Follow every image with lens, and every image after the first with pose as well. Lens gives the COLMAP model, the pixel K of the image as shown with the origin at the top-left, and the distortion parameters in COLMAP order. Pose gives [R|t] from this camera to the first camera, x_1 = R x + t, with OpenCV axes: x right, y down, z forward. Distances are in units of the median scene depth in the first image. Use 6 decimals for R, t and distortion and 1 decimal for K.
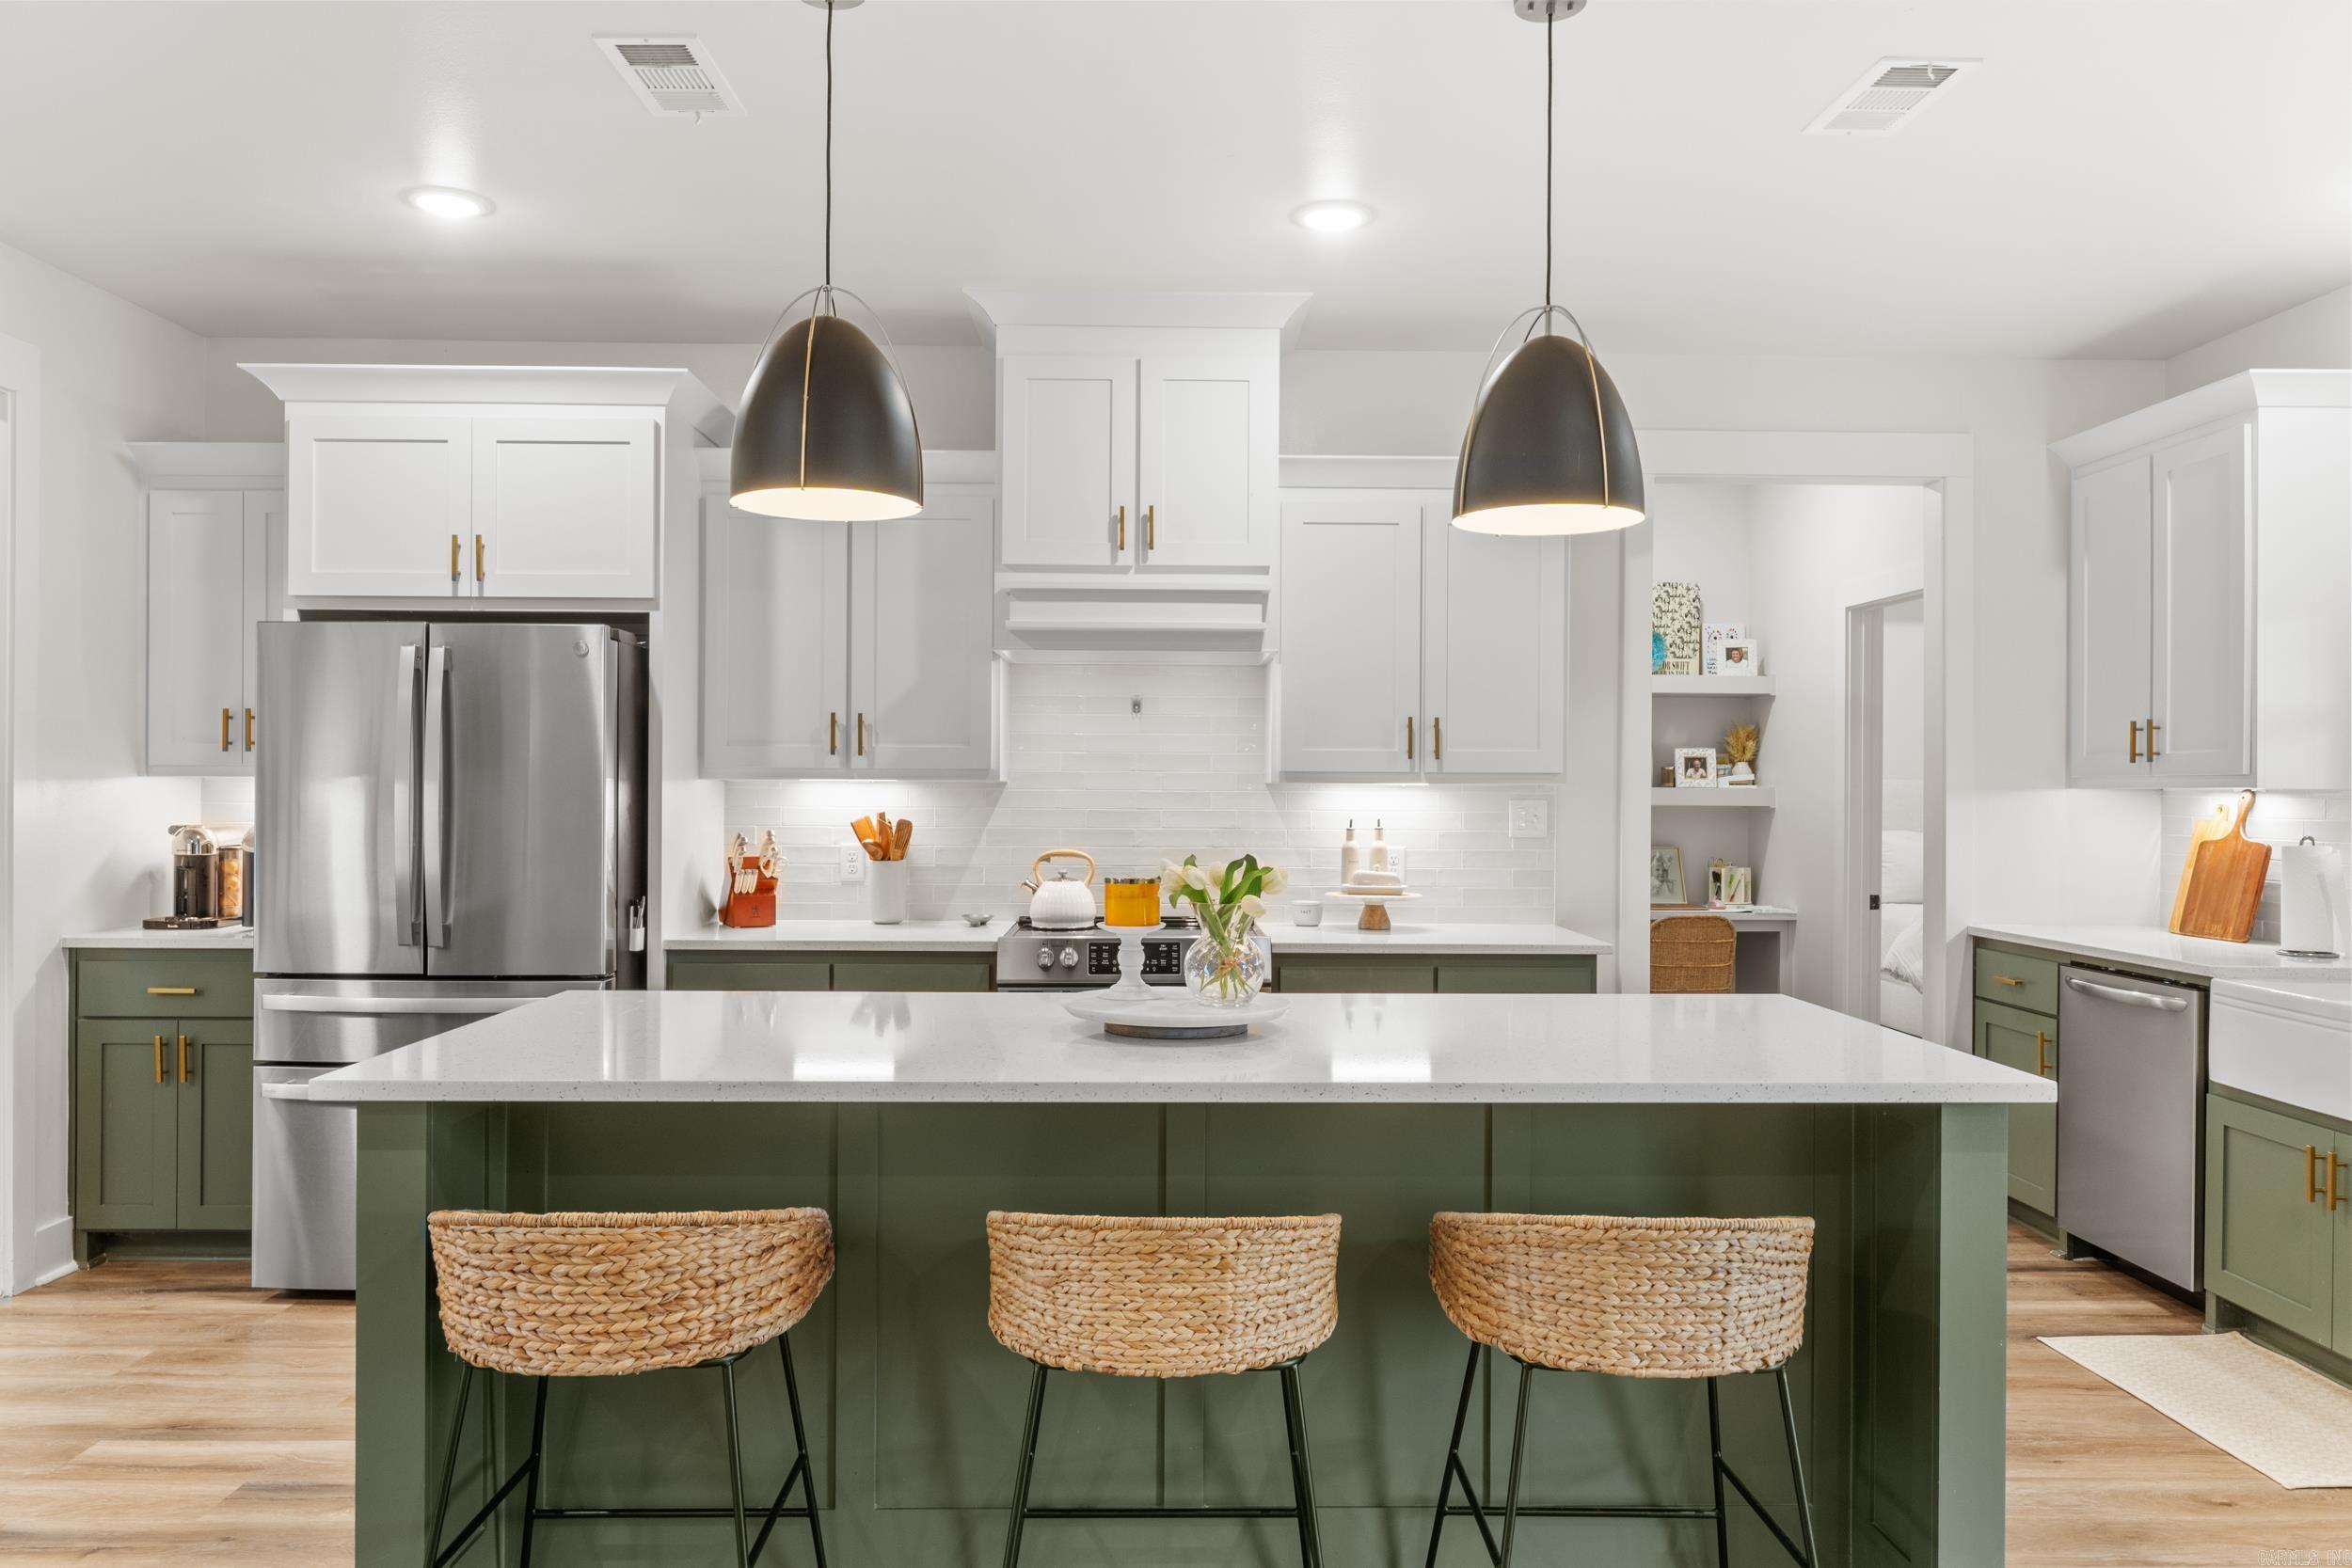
lens RADIAL K [[1606.8, 0, 1176.0], [0, 1606.8, 784.0], [0, 0, 1]] dist [-0.001172, 0.004469]
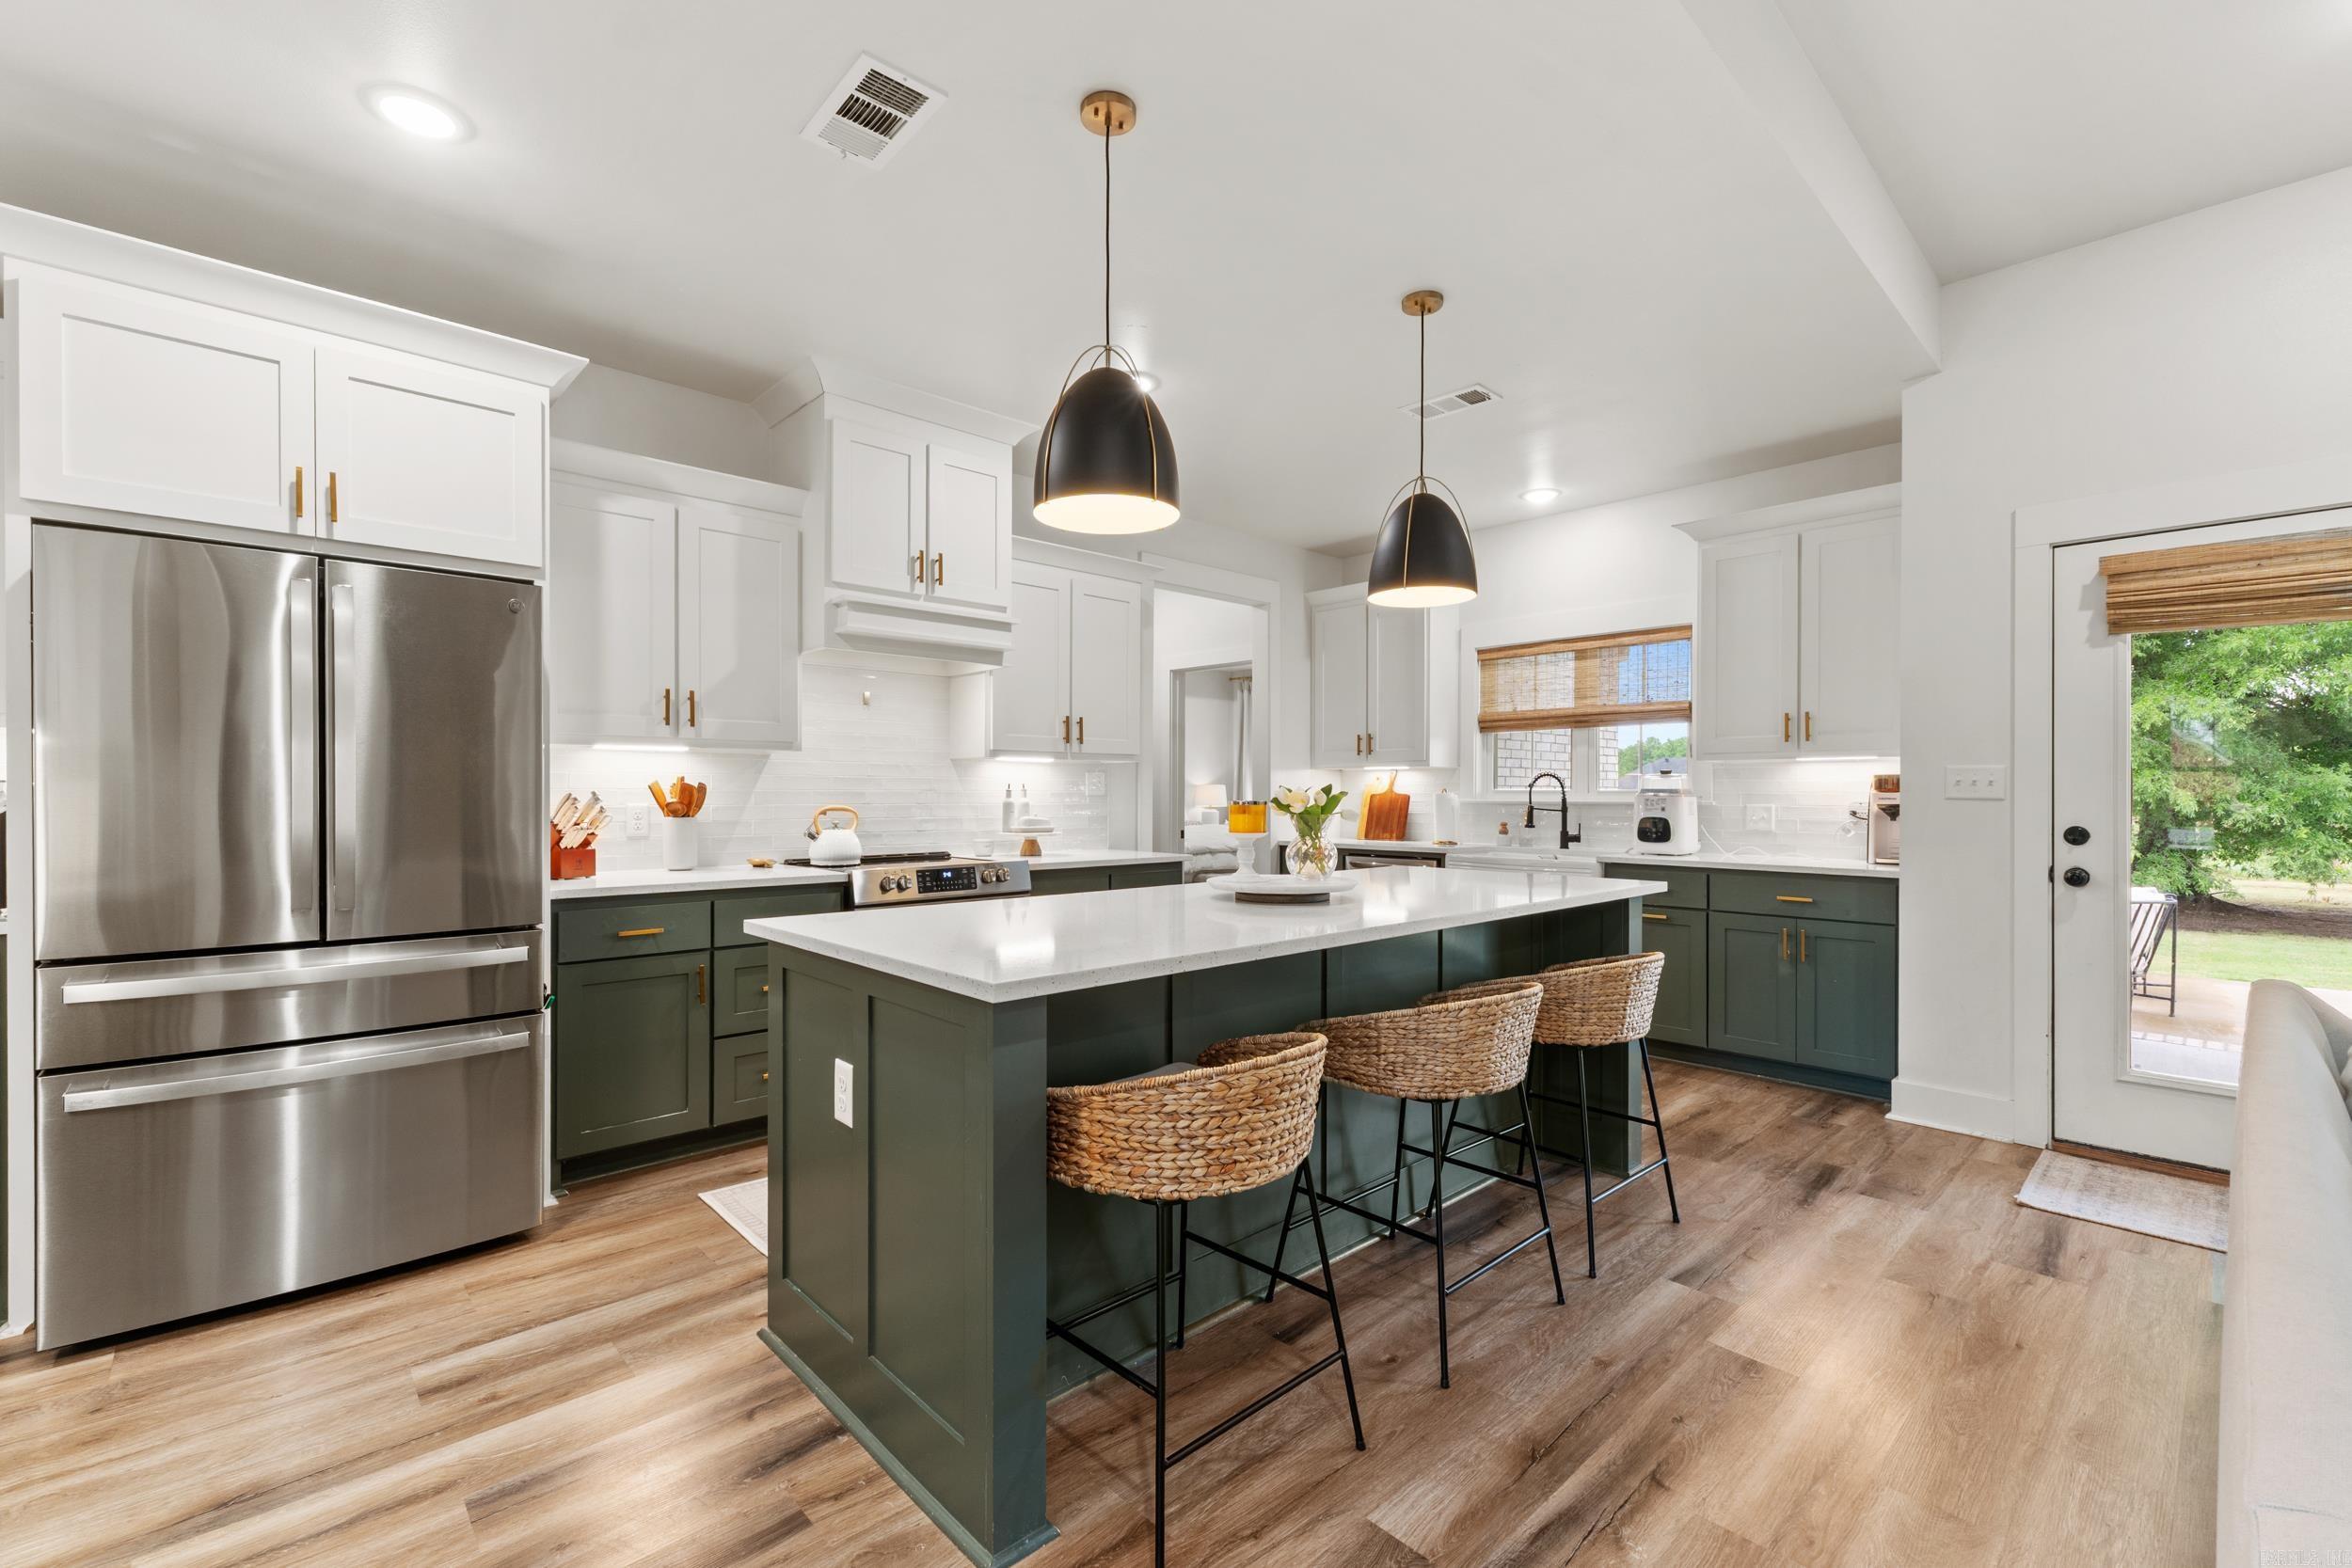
lens RADIAL K [[1004.2, 0, 1176.3], [0, 1004.2, 794.9], [0, 0, 1]] dist [0.006741, 0.000110]
pose [[0.743200, -0.005178, 0.669050, -0.421445], [0.000446, 0.999974, 0.007244, 0.027079], [-0.669070, -0.005085, 0.743182, 0.209932]]
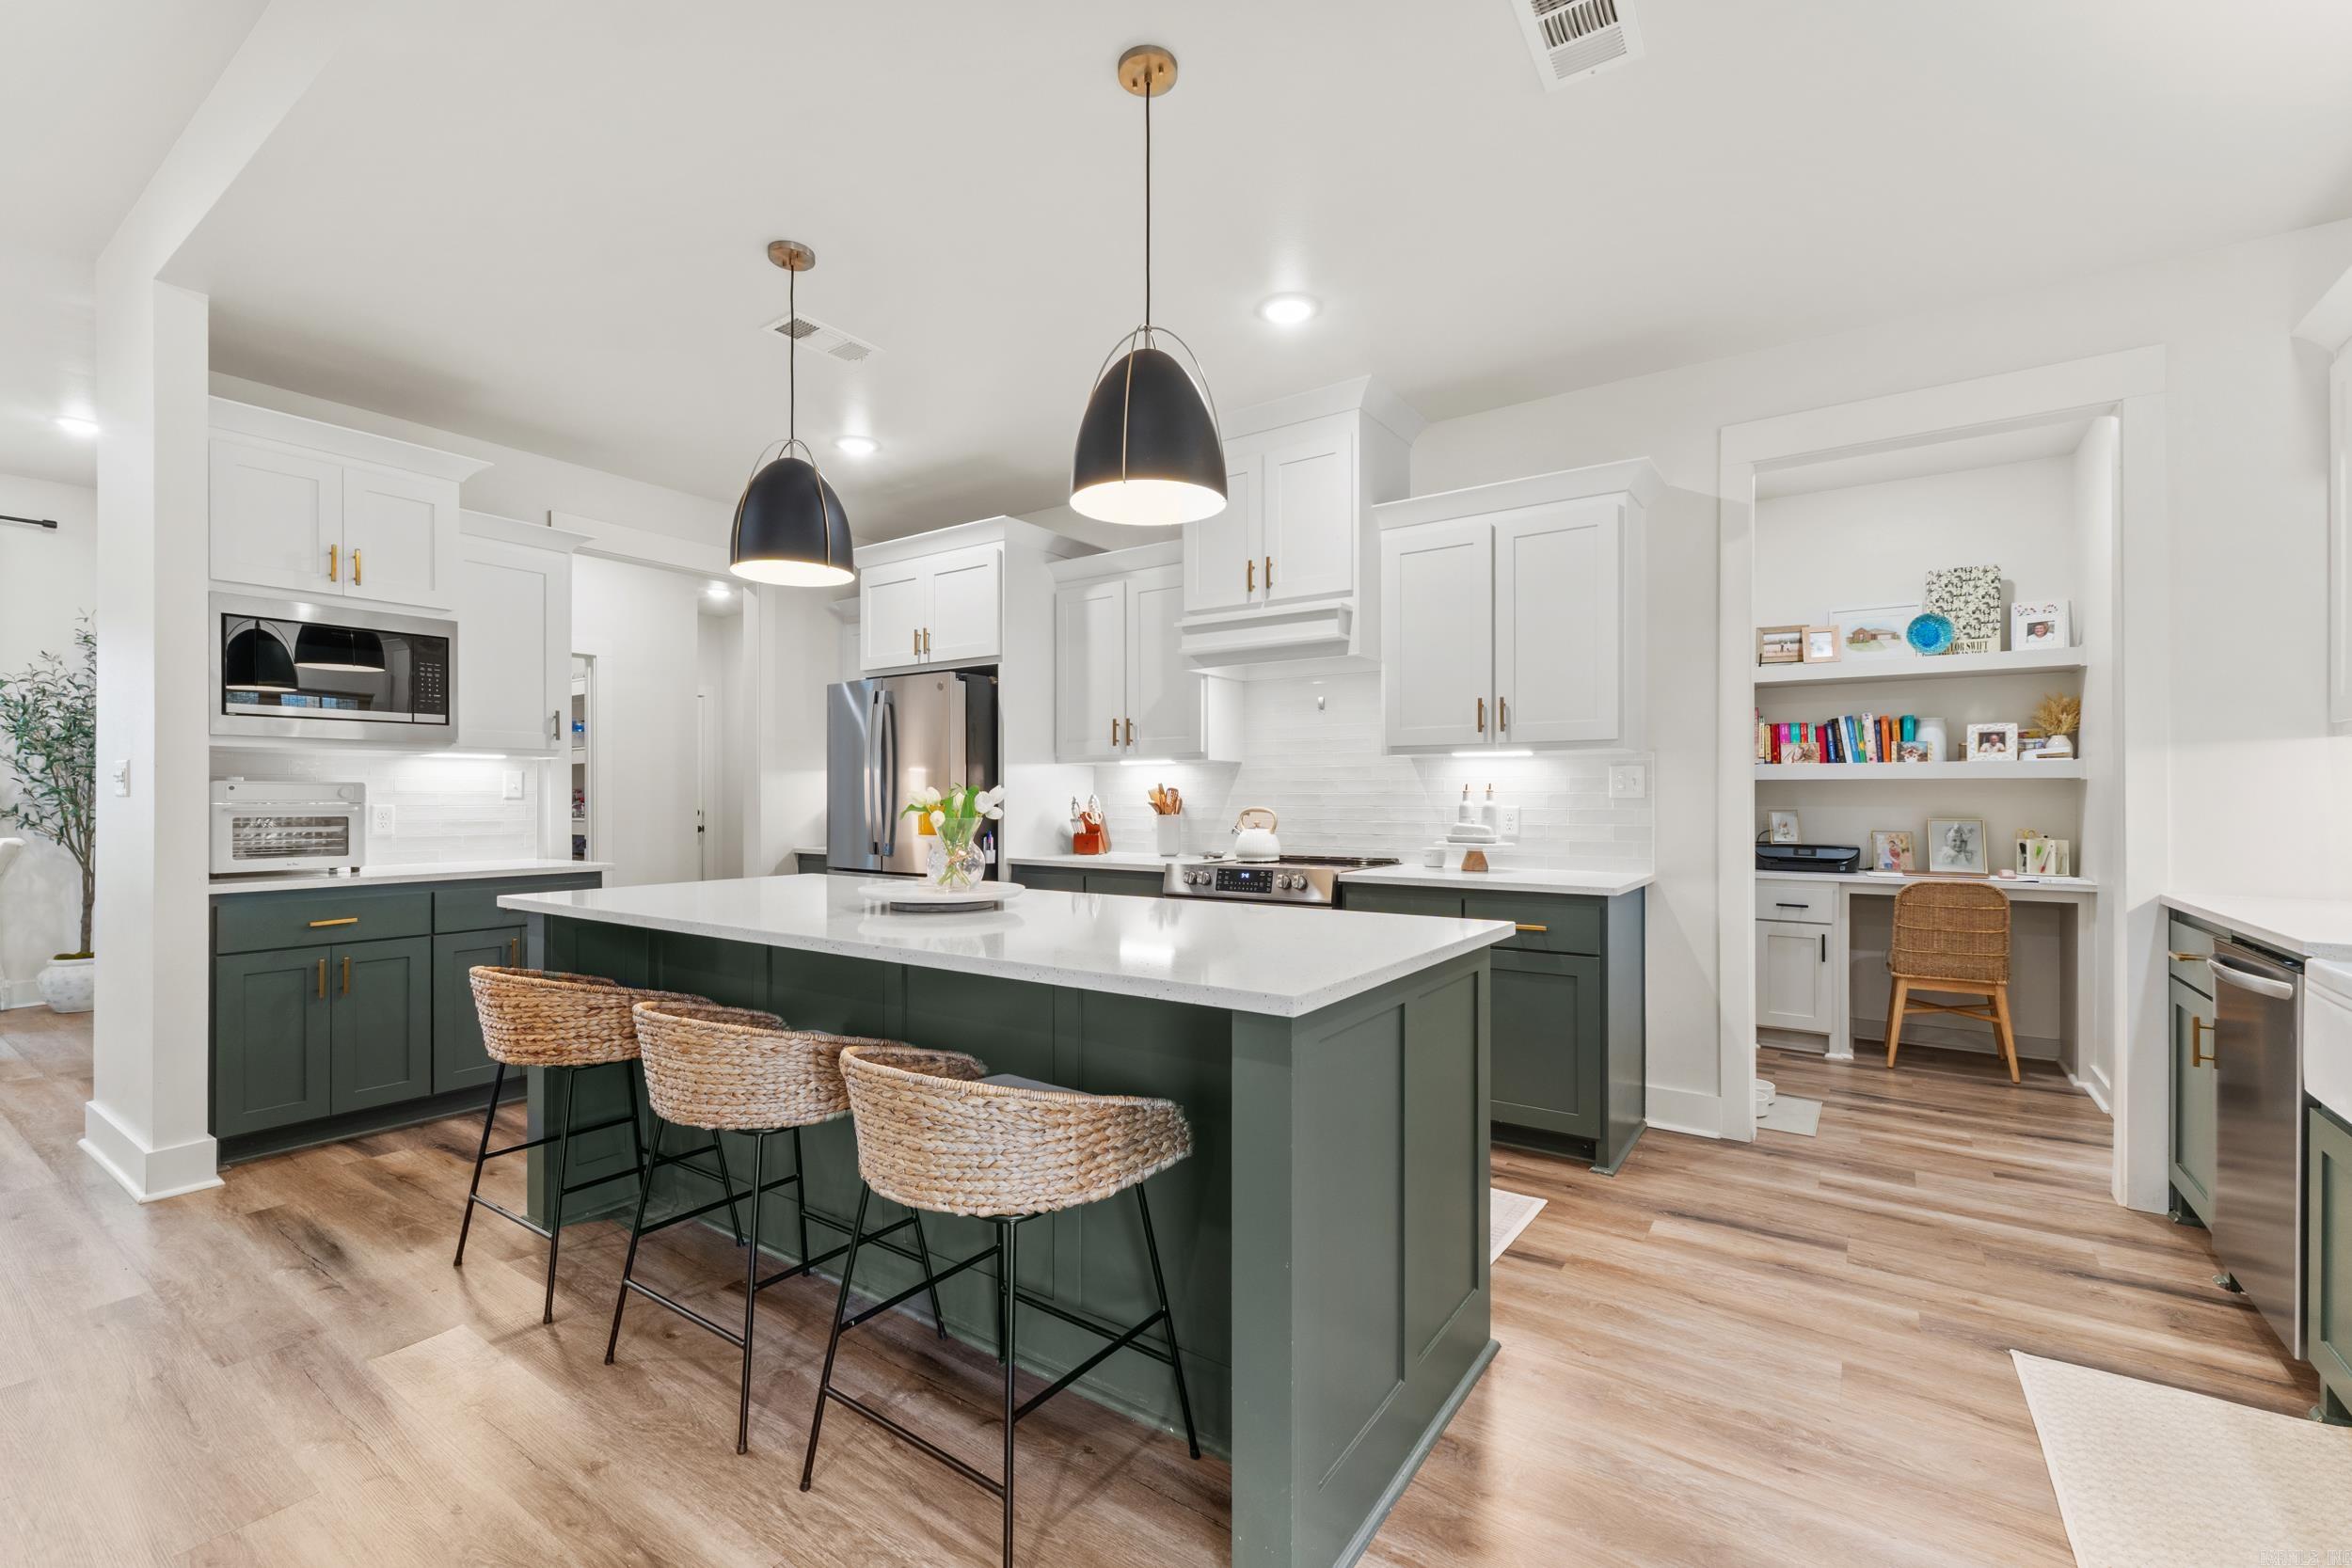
lens RADIAL K [[1004.2, 0, 1176.3], [0, 1004.2, 794.9], [0, 0, 1]] dist [0.006741, 0.000110]
pose [[0.807341, -0.008197, -0.590028, 0.410035], [0.006125, 0.999966, -0.005512, 0.035191], [0.590053, 0.000836, 0.807364, 0.238286]]
